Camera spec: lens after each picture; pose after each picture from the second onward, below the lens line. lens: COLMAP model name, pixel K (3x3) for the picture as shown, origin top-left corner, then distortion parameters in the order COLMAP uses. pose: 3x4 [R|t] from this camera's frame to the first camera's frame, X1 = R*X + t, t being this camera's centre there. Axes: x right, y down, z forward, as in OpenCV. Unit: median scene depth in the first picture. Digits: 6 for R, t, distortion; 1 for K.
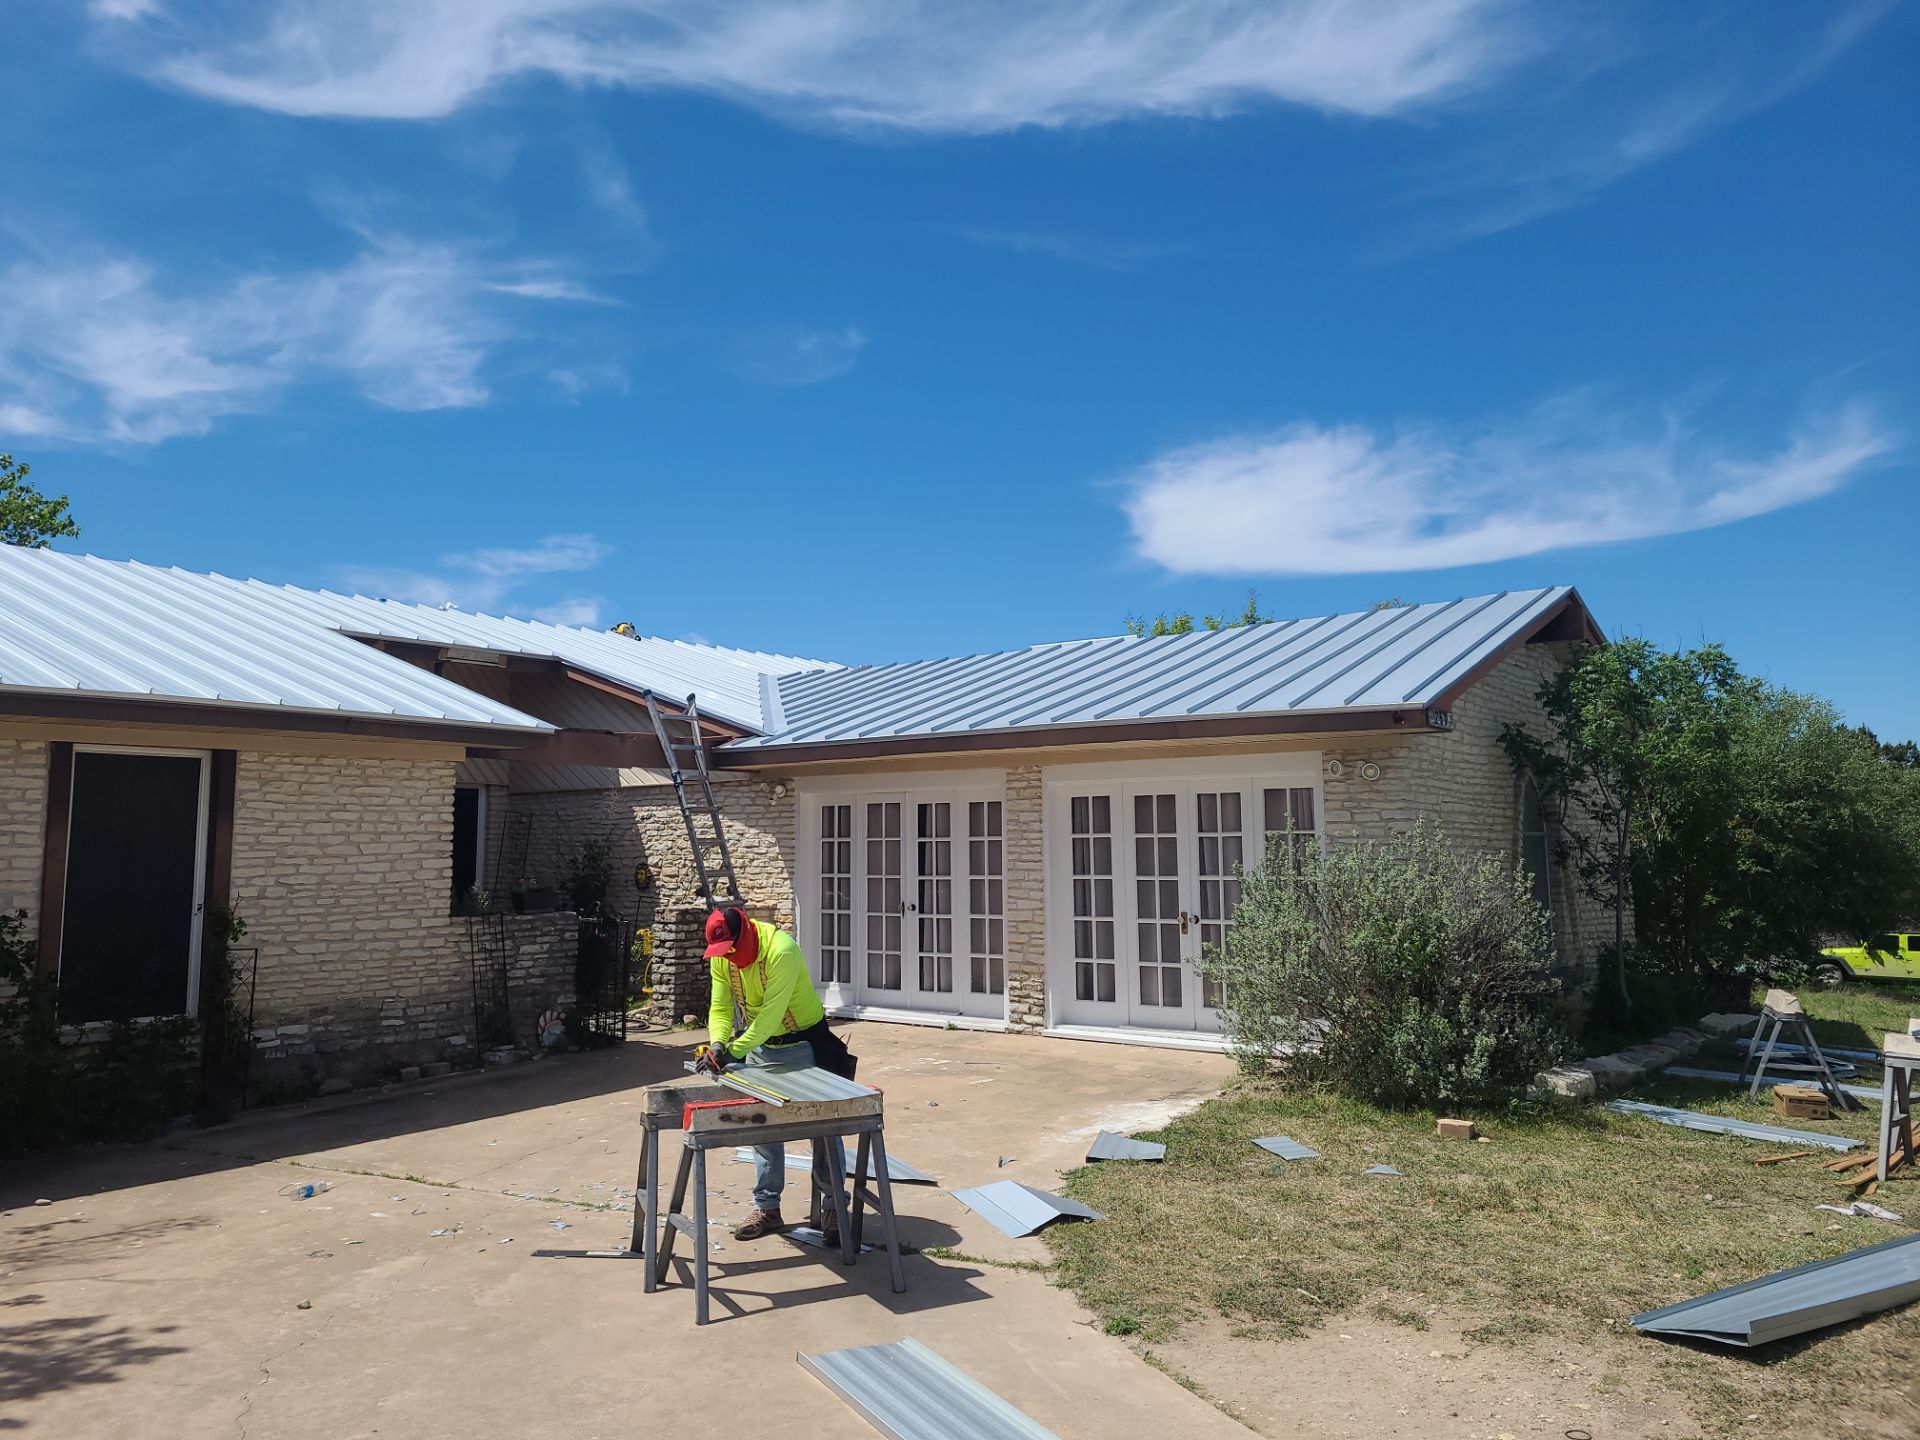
lens RADIAL K [[1445.9, 0, 945.3], [0, 1445.9, 703.2], [0, 0, 1]] dist [0.061950, -0.039843]
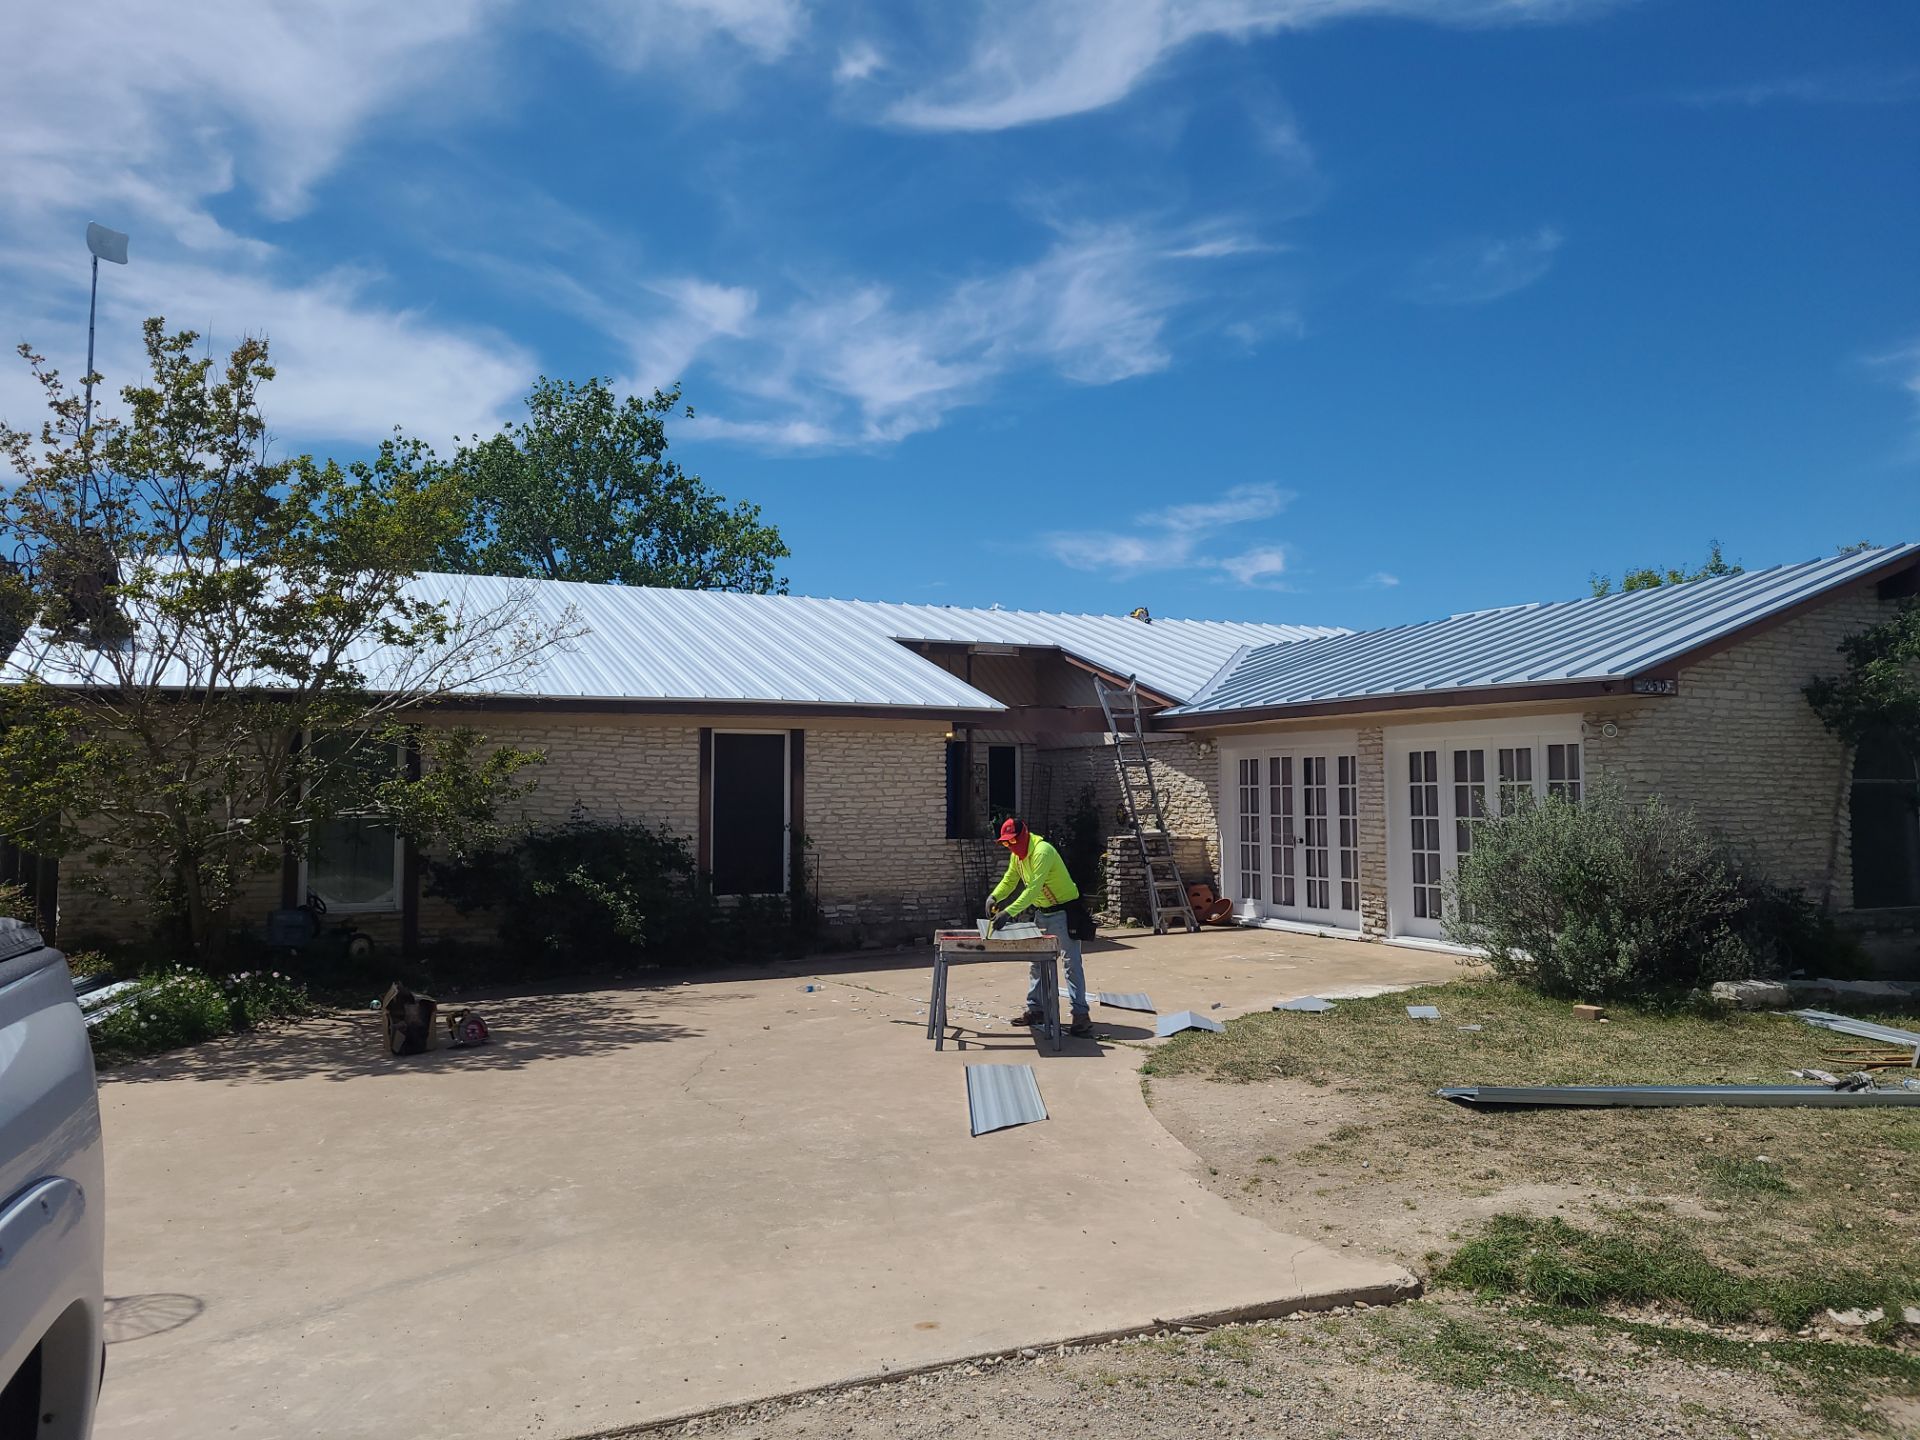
lens RADIAL K [[1445.9, 0, 956.6], [0, 1445.9, 717.6], [0, 0, 1]] dist [0.061950, -0.039843]
pose [[0.891919, -0.020769, -0.451718, 0.276544], [0.043087, 0.998303, 0.039176, -0.026027], [0.450137, -0.054405, 0.891300, -0.237238]]
